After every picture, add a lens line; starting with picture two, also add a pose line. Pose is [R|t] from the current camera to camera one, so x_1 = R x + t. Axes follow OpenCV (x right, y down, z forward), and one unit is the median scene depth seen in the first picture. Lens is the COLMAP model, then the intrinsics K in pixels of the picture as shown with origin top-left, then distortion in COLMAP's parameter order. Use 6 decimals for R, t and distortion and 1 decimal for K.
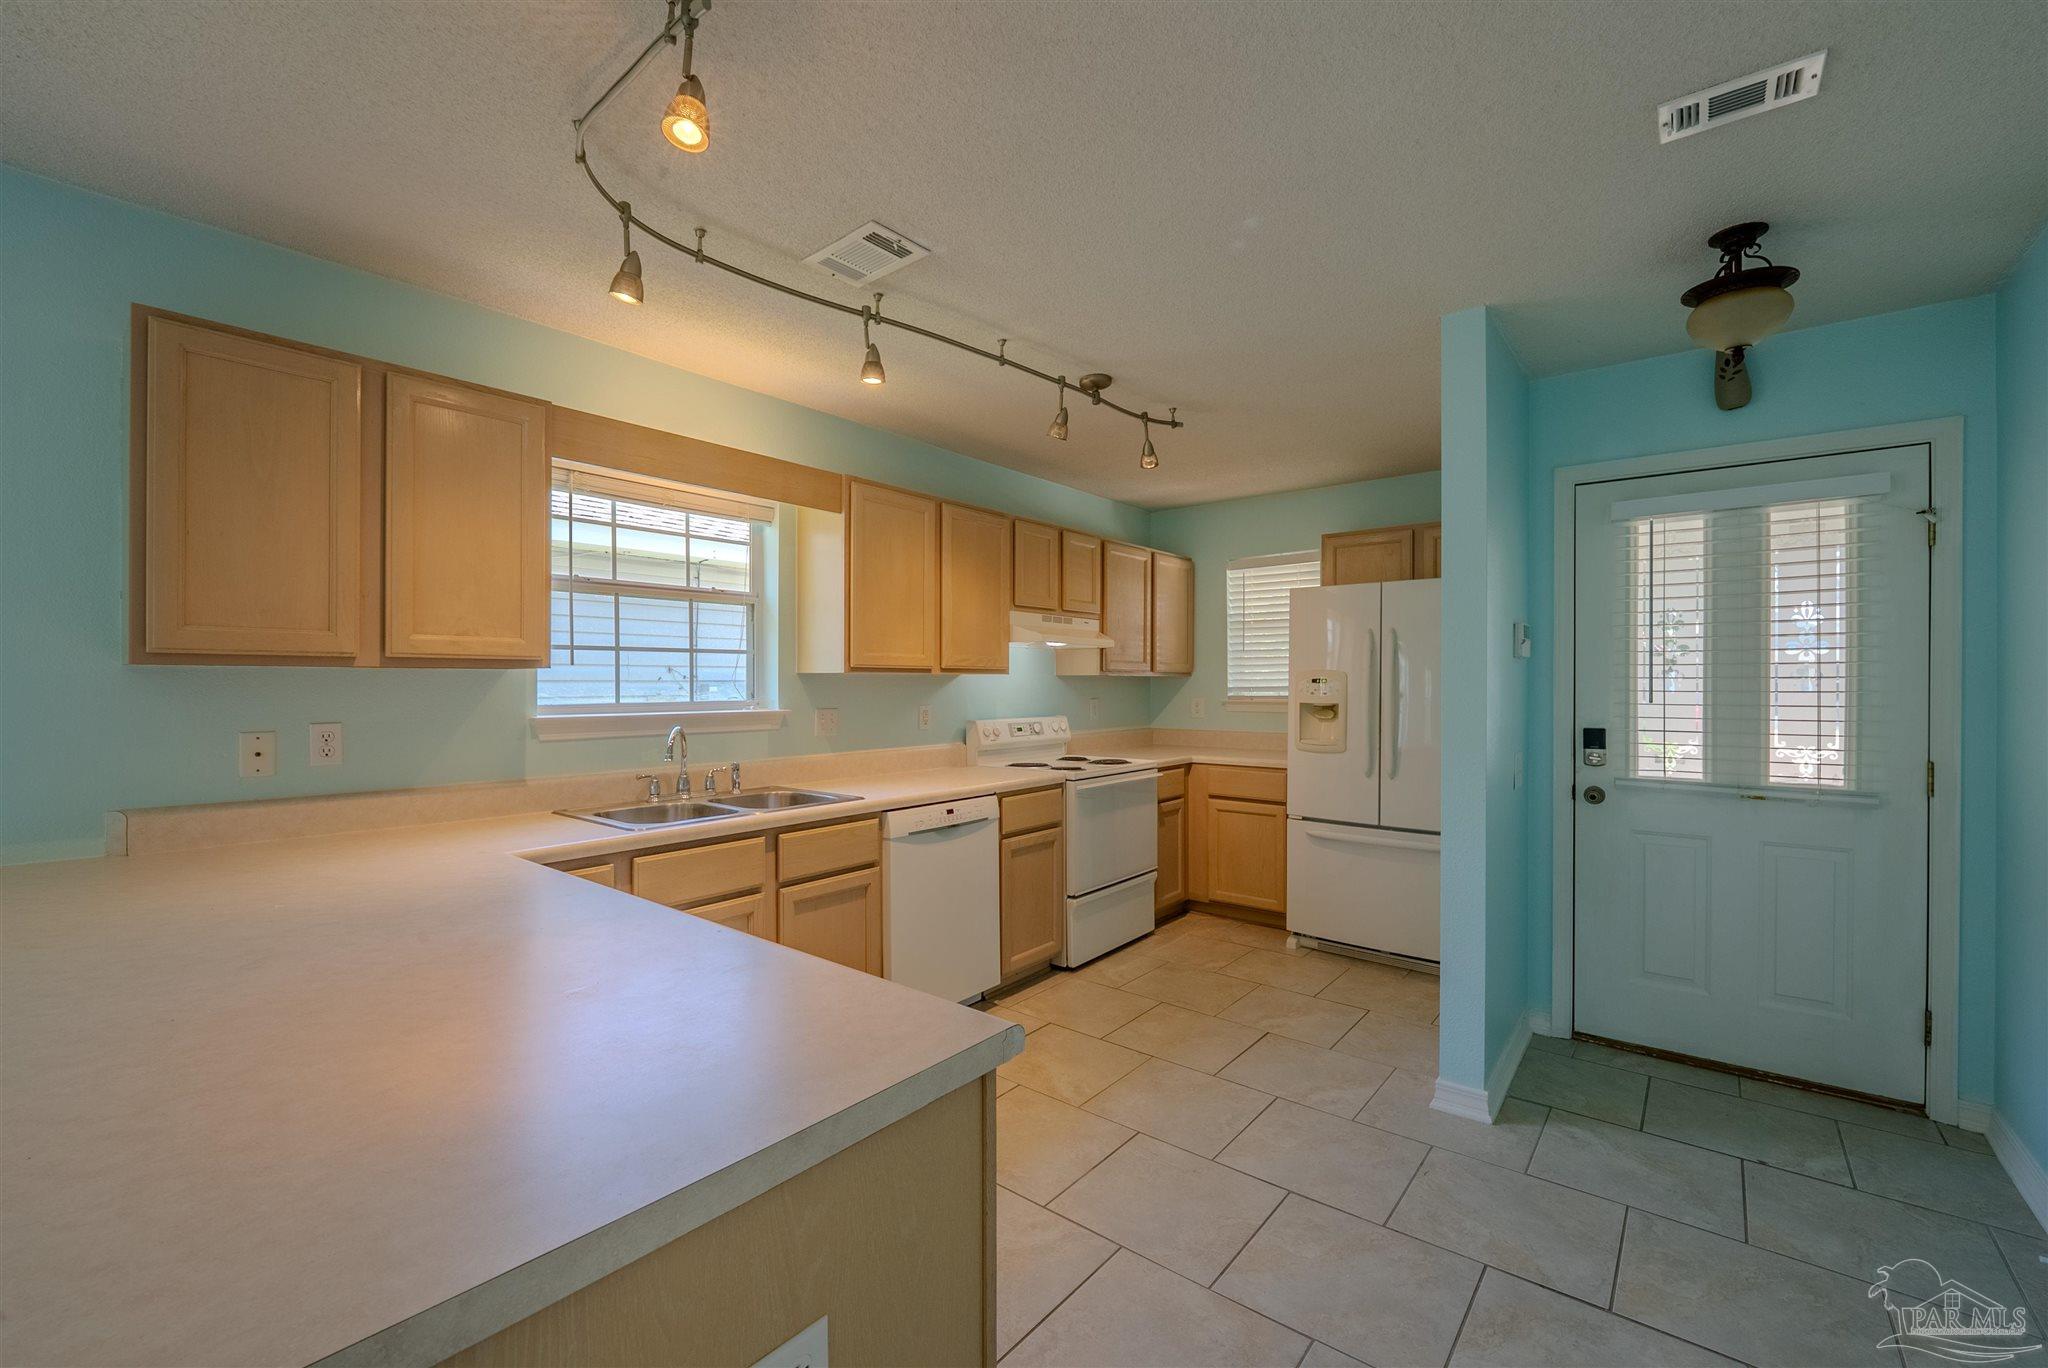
lens RADIAL K [[846.1, 0, 1024.0], [0, 846.1, 684.0], [0, 0, 1]] dist [0.023540, -0.018017]
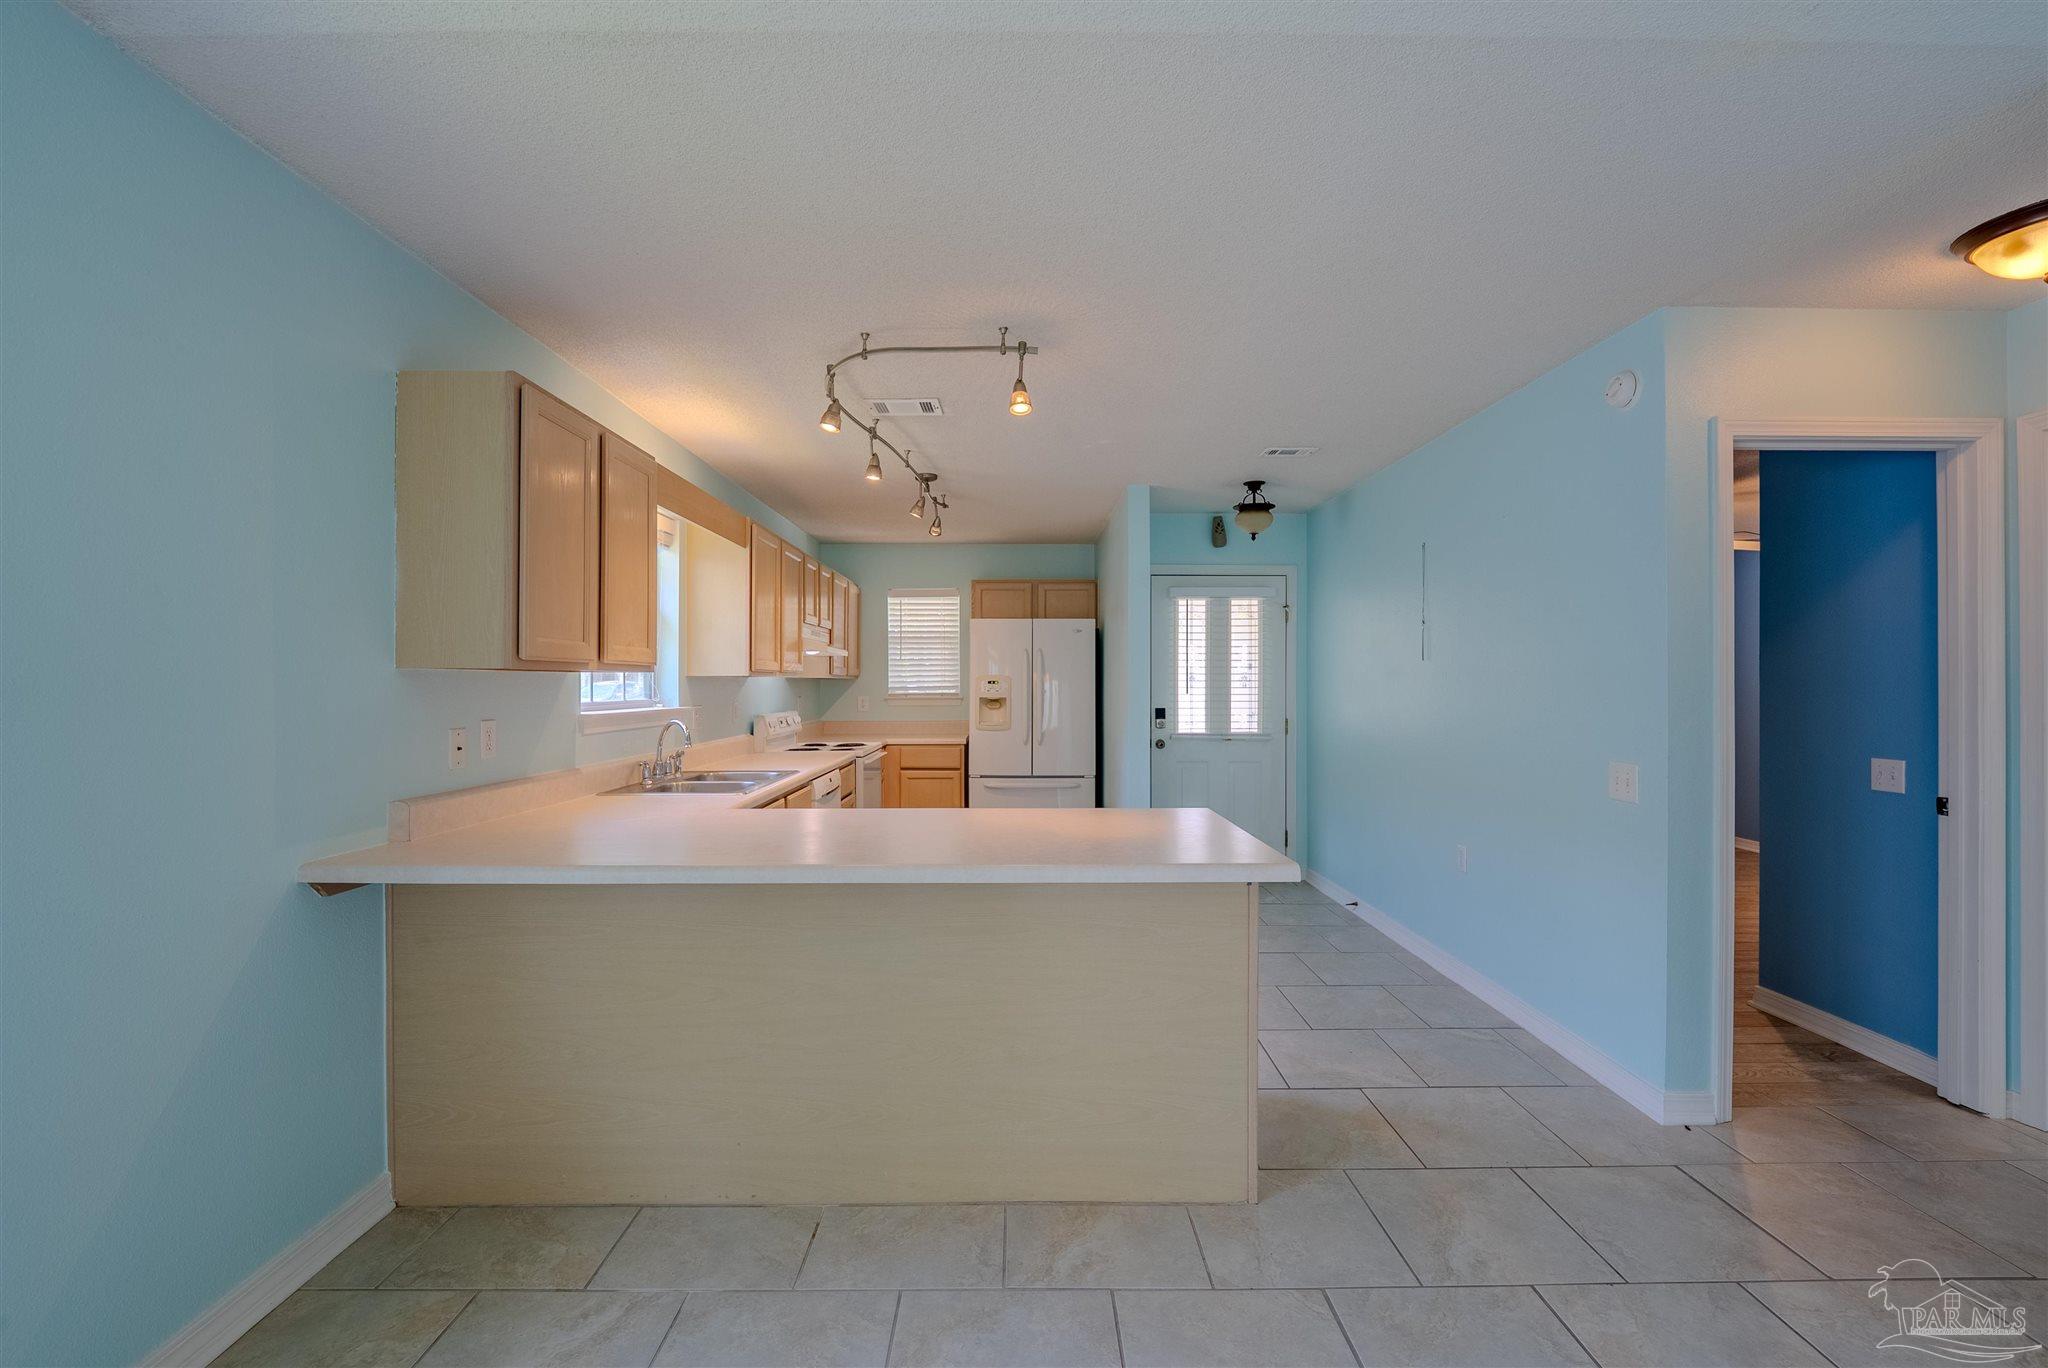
lens RADIAL K [[852.0, 0, 1024.0], [0, 852.0, 684.0], [0, 0, 1]] dist [-0.000342, -0.004480]
pose [[0.771133, -0.001783, 0.636671, -0.755158], [0.002317, 0.999997, -0.000005, -0.000848], [-0.636670, 0.001479, 0.771135, -0.246091]]
